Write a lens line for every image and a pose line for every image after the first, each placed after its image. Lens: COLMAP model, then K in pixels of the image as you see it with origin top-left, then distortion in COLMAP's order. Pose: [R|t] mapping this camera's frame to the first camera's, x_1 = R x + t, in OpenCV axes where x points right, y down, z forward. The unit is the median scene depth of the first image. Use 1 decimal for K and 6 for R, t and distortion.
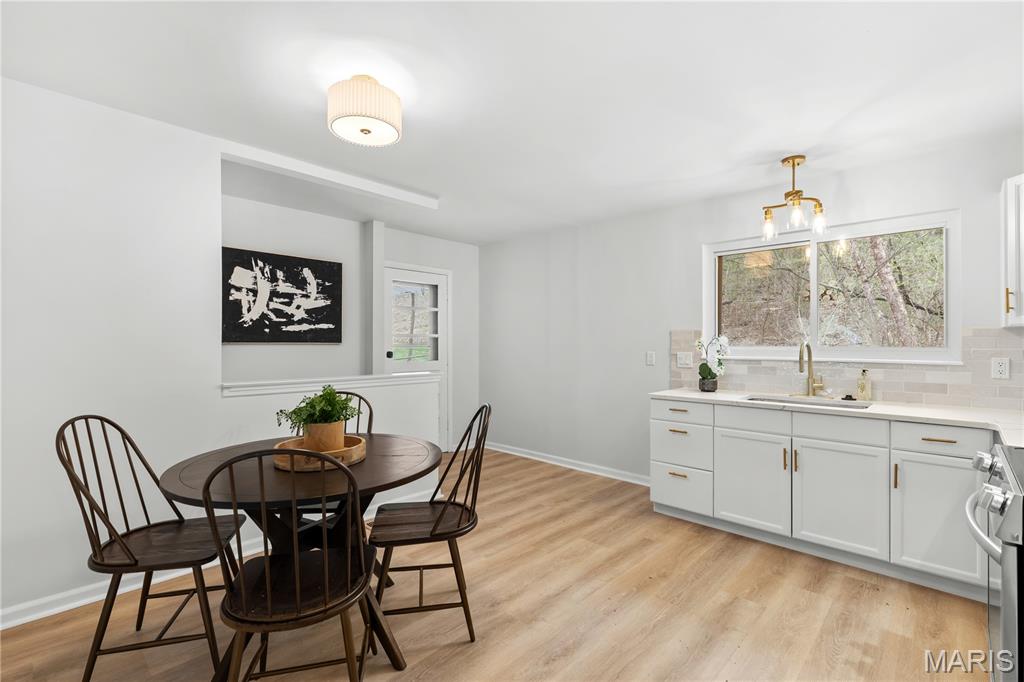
lens RADIAL K [[441.8, 0, 508.8], [0, 441.8, 342.5], [0, 0, 1]] dist [0.000060, -0.000041]
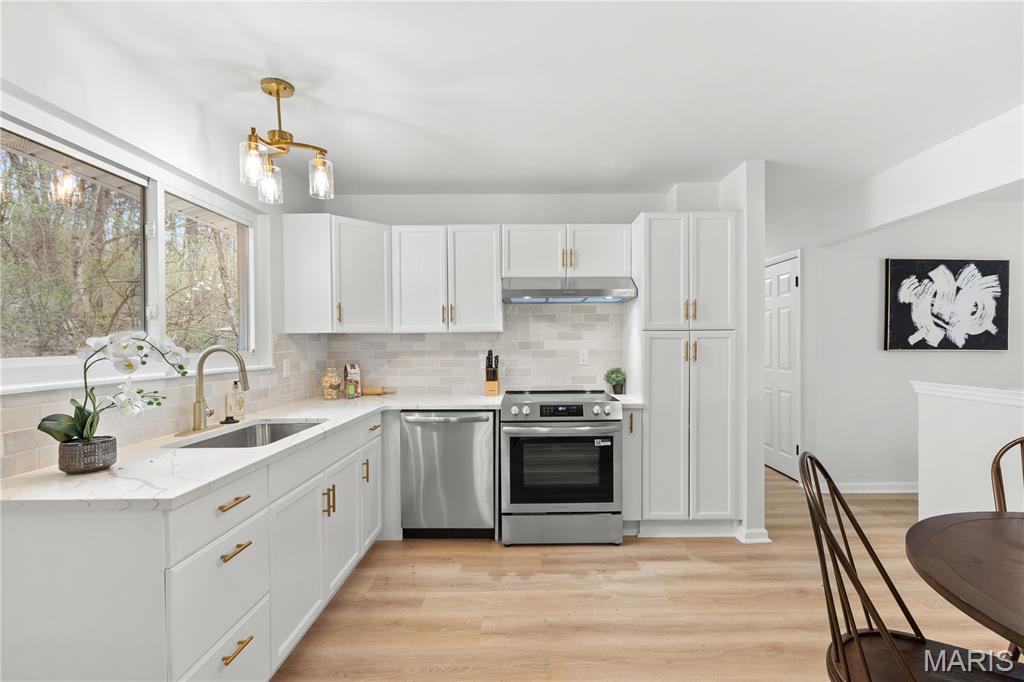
lens RADIAL K [[470.8, 0, 529.3], [0, 470.8, 346.7], [0, 0, 1]] dist [0.016294, -0.000124]
pose [[-0.712769, -0.005390, 0.701378, -0.235330], [-0.001331, 0.999979, 0.006333, -0.008472], [-0.701398, 0.003580, -0.712761, 1.746423]]
